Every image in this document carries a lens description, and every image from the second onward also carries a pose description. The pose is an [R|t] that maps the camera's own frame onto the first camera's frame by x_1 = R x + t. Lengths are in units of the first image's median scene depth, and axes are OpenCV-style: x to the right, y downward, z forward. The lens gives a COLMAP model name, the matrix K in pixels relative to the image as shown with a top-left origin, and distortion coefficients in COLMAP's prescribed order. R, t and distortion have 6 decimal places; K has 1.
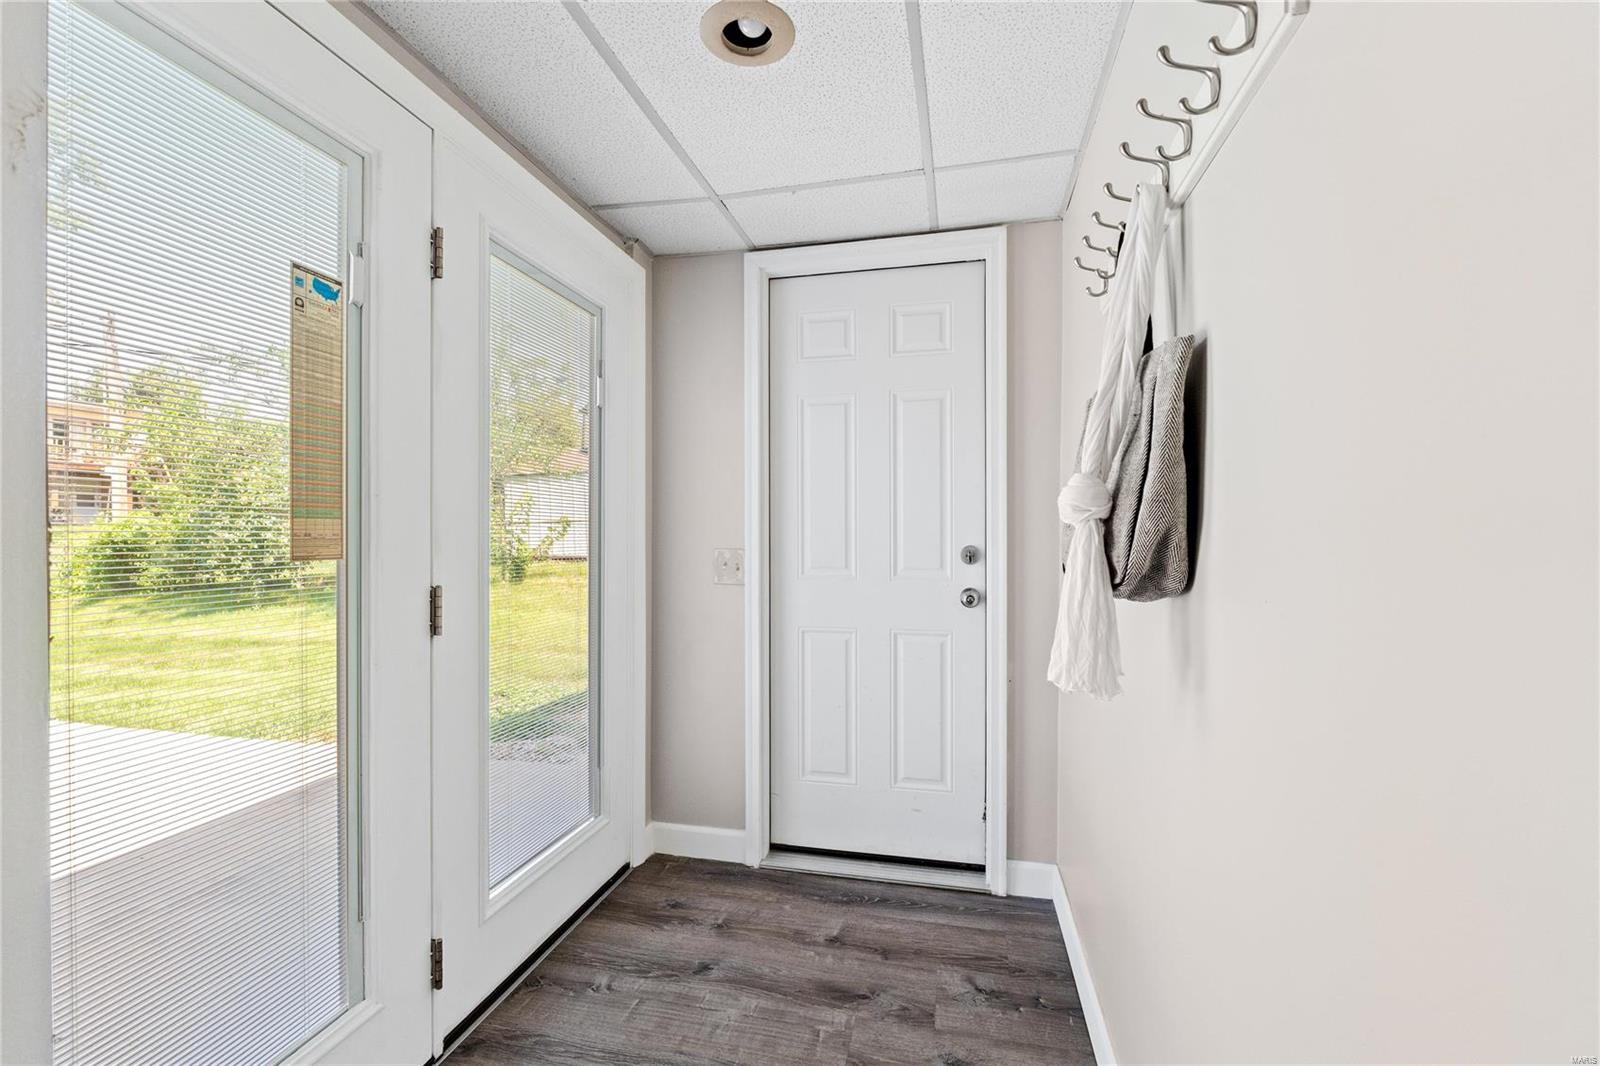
lens RADIAL K [[680.7, 0, 798.8], [0, 680.7, 543.4], [0, 0, 1]] dist [-0.011895, -0.001212]
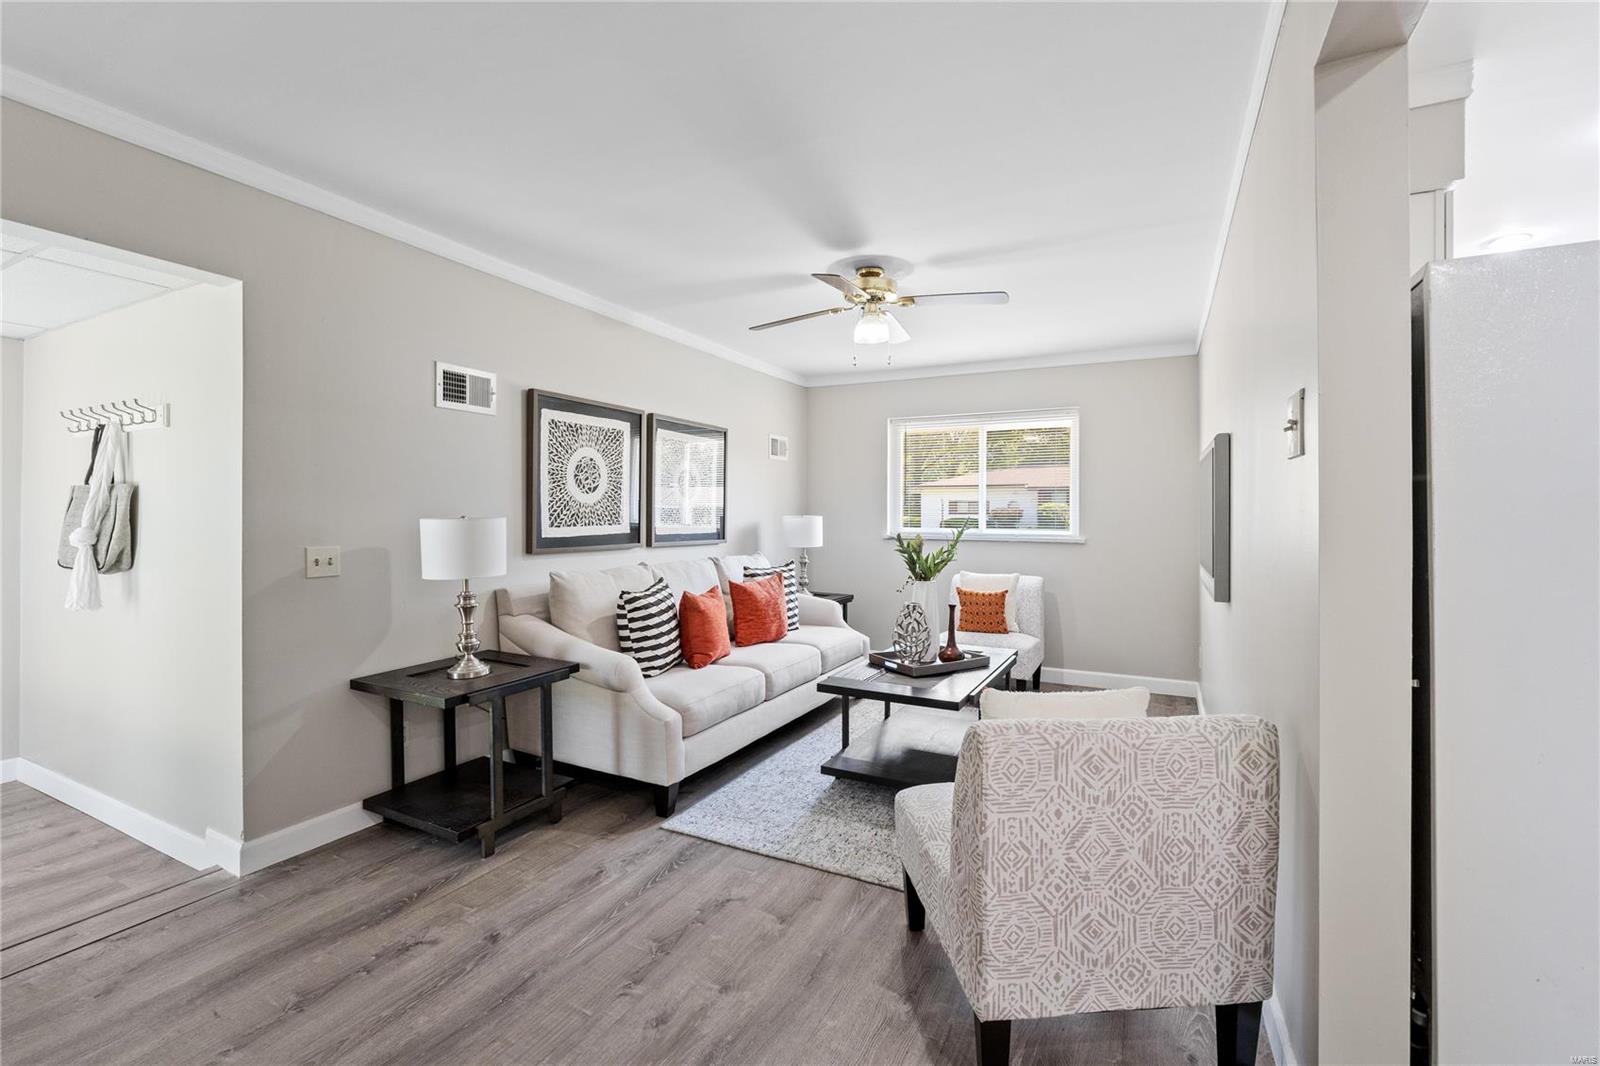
lens RADIAL K [[682.8, 0, 799.7], [0, 682.8, 520.1], [0, 0, 1]] dist [-0.007455, -0.000163]
pose [[0.243284, 0.000588, 0.969955, -1.503818], [0.004402, 0.999989, -0.001710, -0.117900], [-0.969945, 0.004686, 0.243279, -2.418642]]
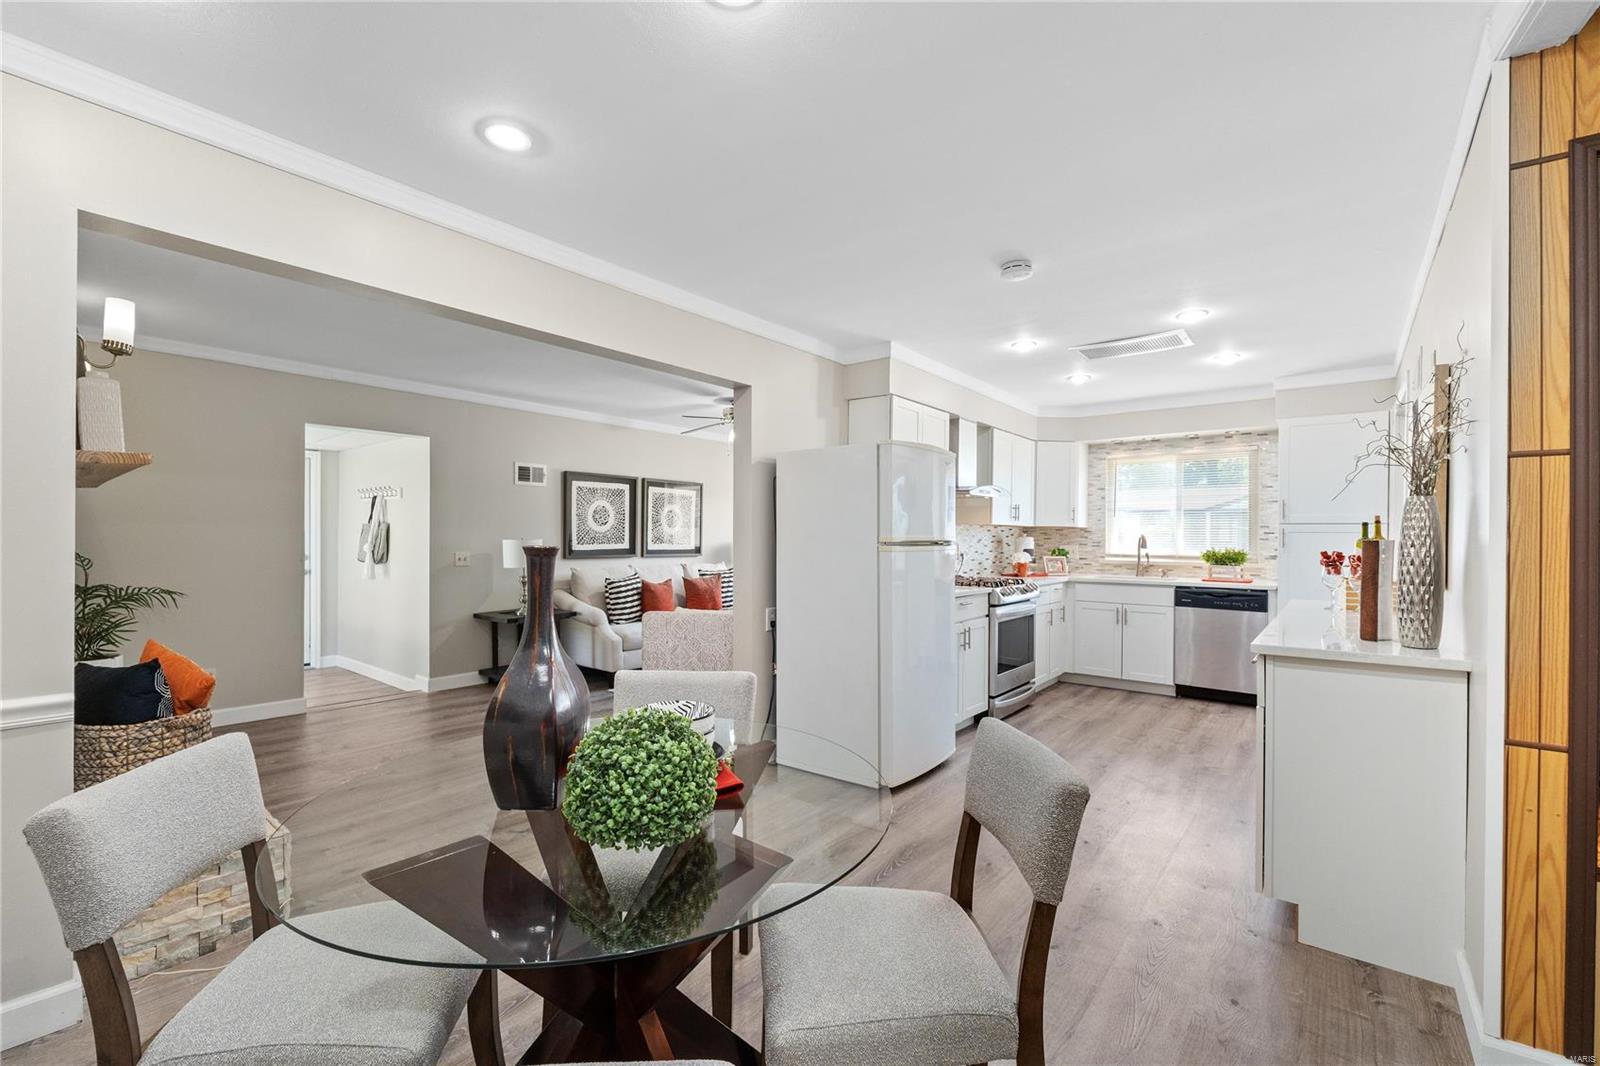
lens RADIAL K [[680.7, 0, 798.8], [0, 680.7, 543.4], [0, 0, 1]] dist [-0.011895, -0.001212]
pose [[0.438147, 0.000265, 0.898903, -3.346606], [-0.000773, 1.000000, 0.000082, -0.105473], [-0.898903, -0.000730, 0.438147, -5.109006]]
